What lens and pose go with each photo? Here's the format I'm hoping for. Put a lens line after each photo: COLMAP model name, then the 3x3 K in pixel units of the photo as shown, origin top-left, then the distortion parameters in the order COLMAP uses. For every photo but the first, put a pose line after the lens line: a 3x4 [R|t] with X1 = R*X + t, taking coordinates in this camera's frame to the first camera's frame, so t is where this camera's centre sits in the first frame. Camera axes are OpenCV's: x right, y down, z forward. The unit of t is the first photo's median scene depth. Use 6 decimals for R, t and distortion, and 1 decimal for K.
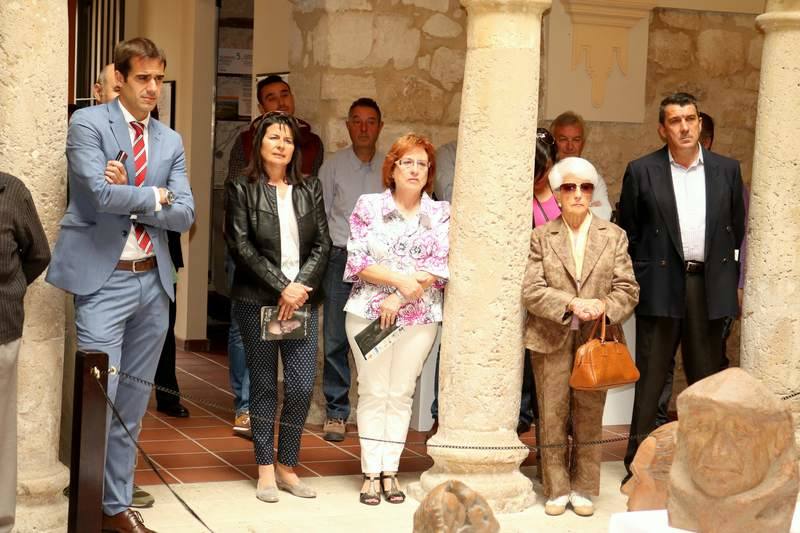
lens RADIAL K [[1657.9, 0, 398.0], [0, 1657.9, 273.7], [0, 0, 1]] dist [0.031833, 0.000000]
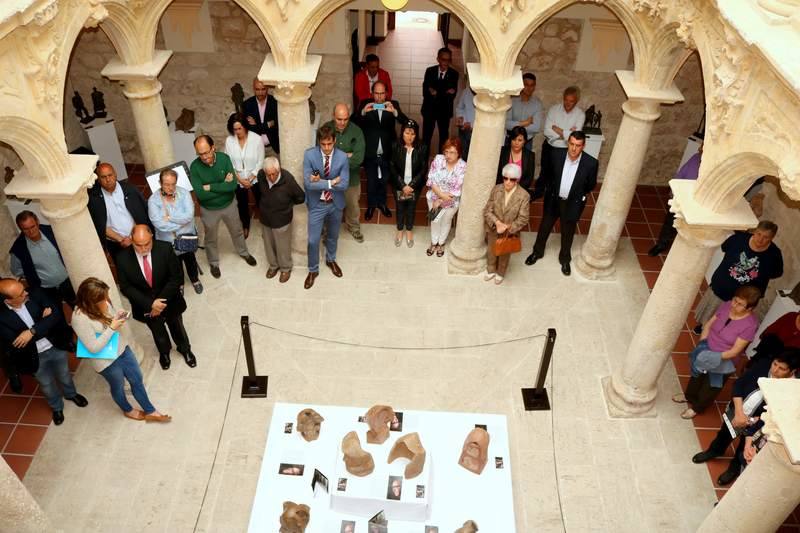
lens RADIAL K [[682.4, 0, 394.5], [0, 682.4, 269.2], [0, 0, 1]] dist [-0.144316, 0.109493]
pose [[0.896718, 0.288854, -0.335351, 0.335268], [-0.030519, 0.796229, 0.604225, -0.557931], [0.441549, -0.531585, 0.722809, 0.113523]]
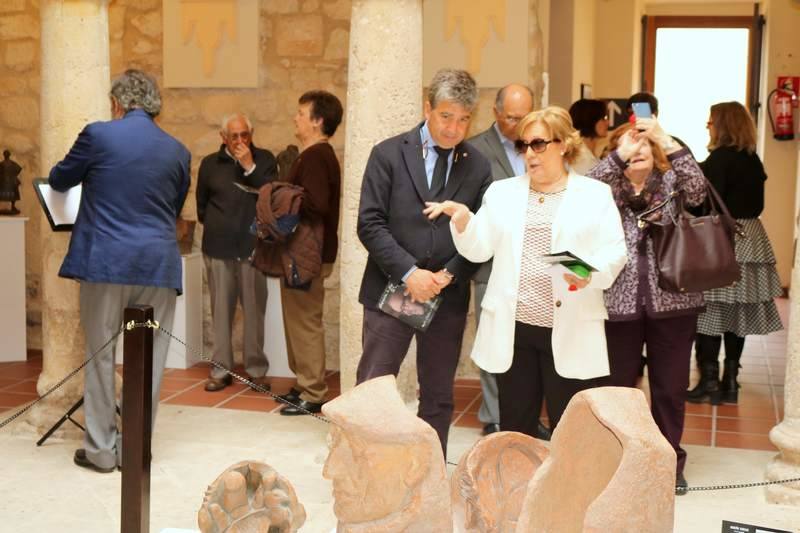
lens RADIAL K [[1256.8, 0, 397.4], [0, 1256.8, 268.1], [0, 0, 1]] dist [-0.042743, 0.000000]
pose [[0.781935, 0.049195, -0.621416, 0.315292], [-0.039605, 0.998788, 0.029235, -0.008502], [0.622101, 0.001751, 0.782935, 0.264478]]
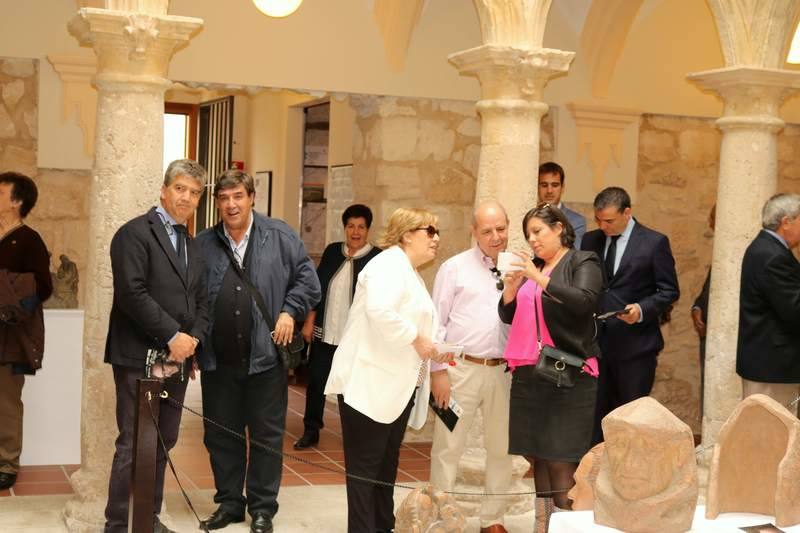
lens RADIAL K [[1319.1, 0, 402.7], [0, 1319.1, 268.8], [0, 0, 1]] dist [-0.014646, 0.000000]
pose [[0.998409, 0.005152, -0.056157, 0.039235], [-0.007572, 0.999048, -0.042952, 0.002347], [0.055883, 0.043309, 0.997498, -0.003061]]
